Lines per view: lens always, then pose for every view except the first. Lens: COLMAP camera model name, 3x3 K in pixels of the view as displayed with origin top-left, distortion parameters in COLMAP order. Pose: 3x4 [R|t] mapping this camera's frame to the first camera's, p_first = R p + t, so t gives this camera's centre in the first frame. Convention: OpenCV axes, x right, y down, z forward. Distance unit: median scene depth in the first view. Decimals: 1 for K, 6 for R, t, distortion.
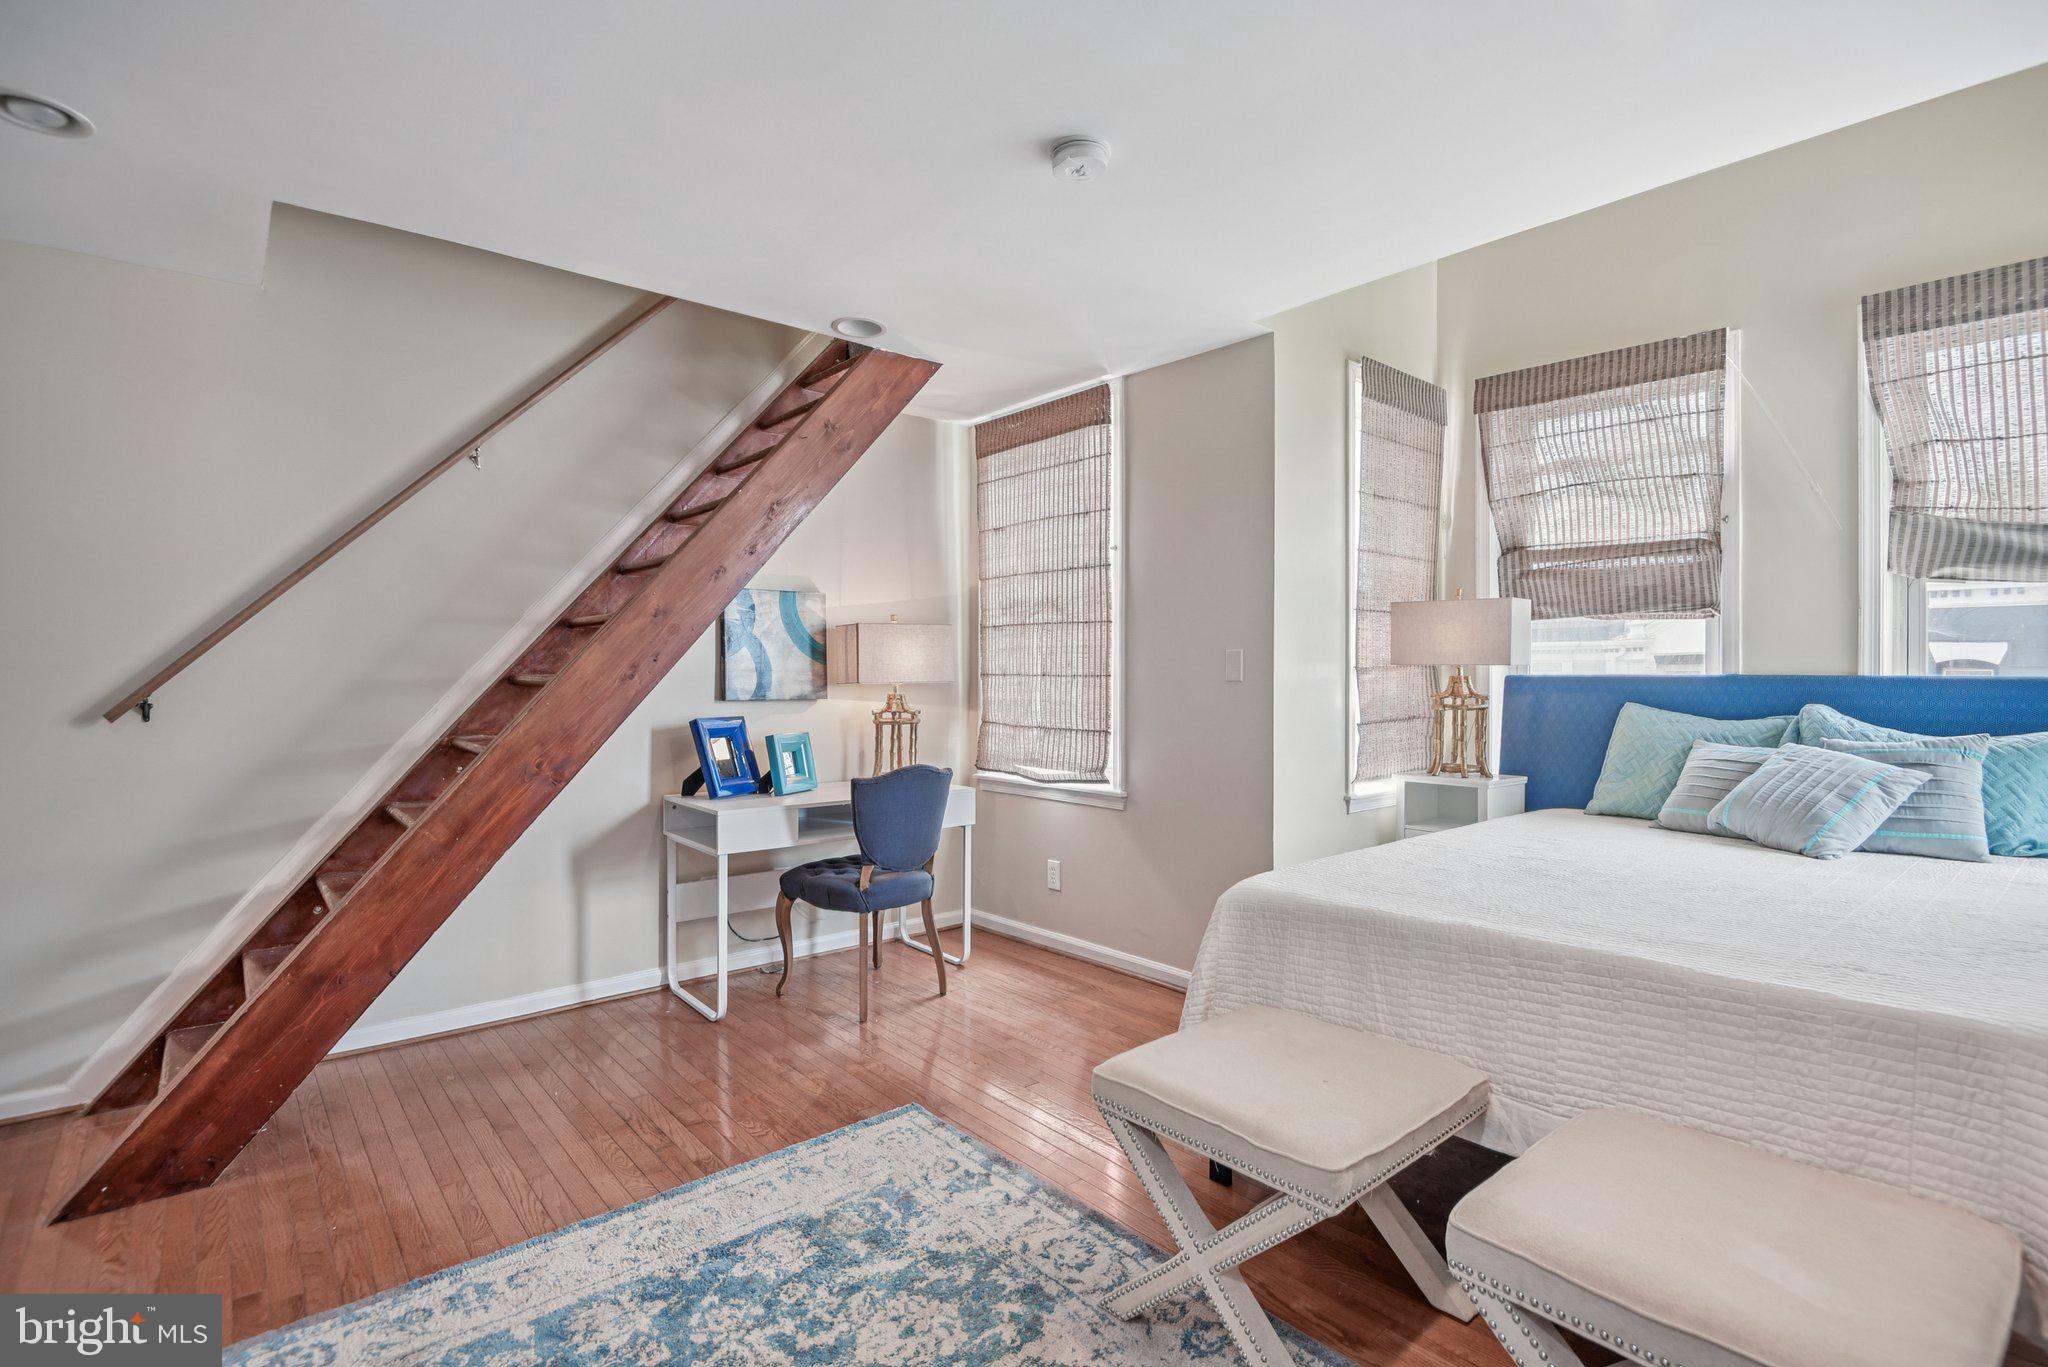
lens RADIAL K [[980.8, 0, 1035.5], [0, 980.8, 687.2], [0, 0, 1]] dist [-0.004404, -0.000369]
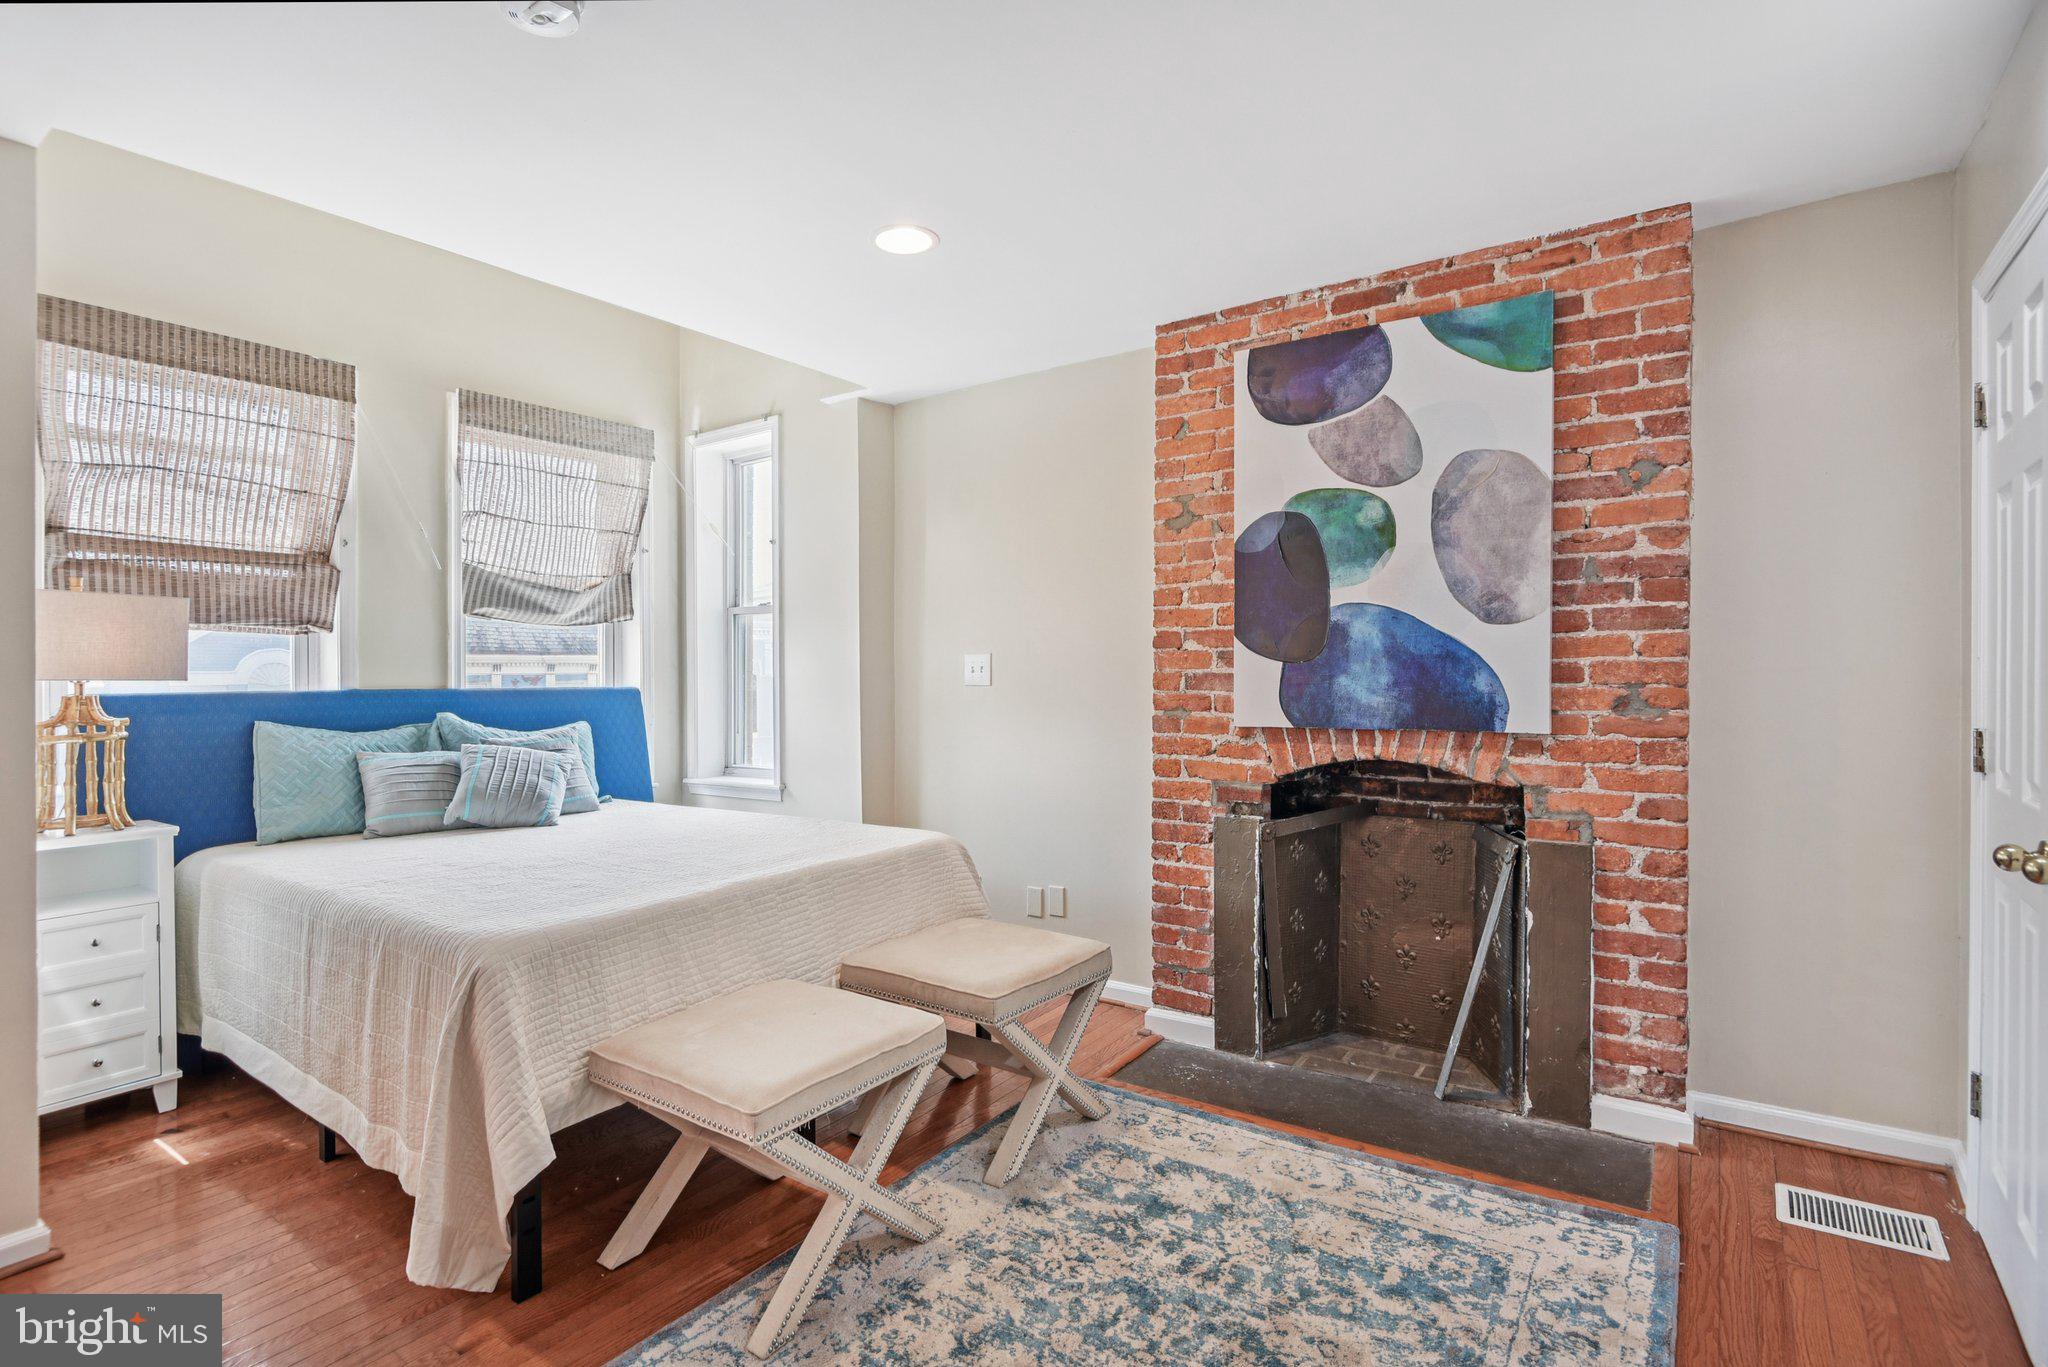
lens RADIAL K [[980.8, 0, 1034.7], [0, 980.8, 676.9], [0, 0, 1]] dist [-0.004404, -0.000369]
pose [[-0.224148, 0.006942, 0.974530, -0.466514], [0.028082, 0.999605, -0.000661, -0.004376], [-0.974151, 0.027218, -0.224254, 0.482016]]
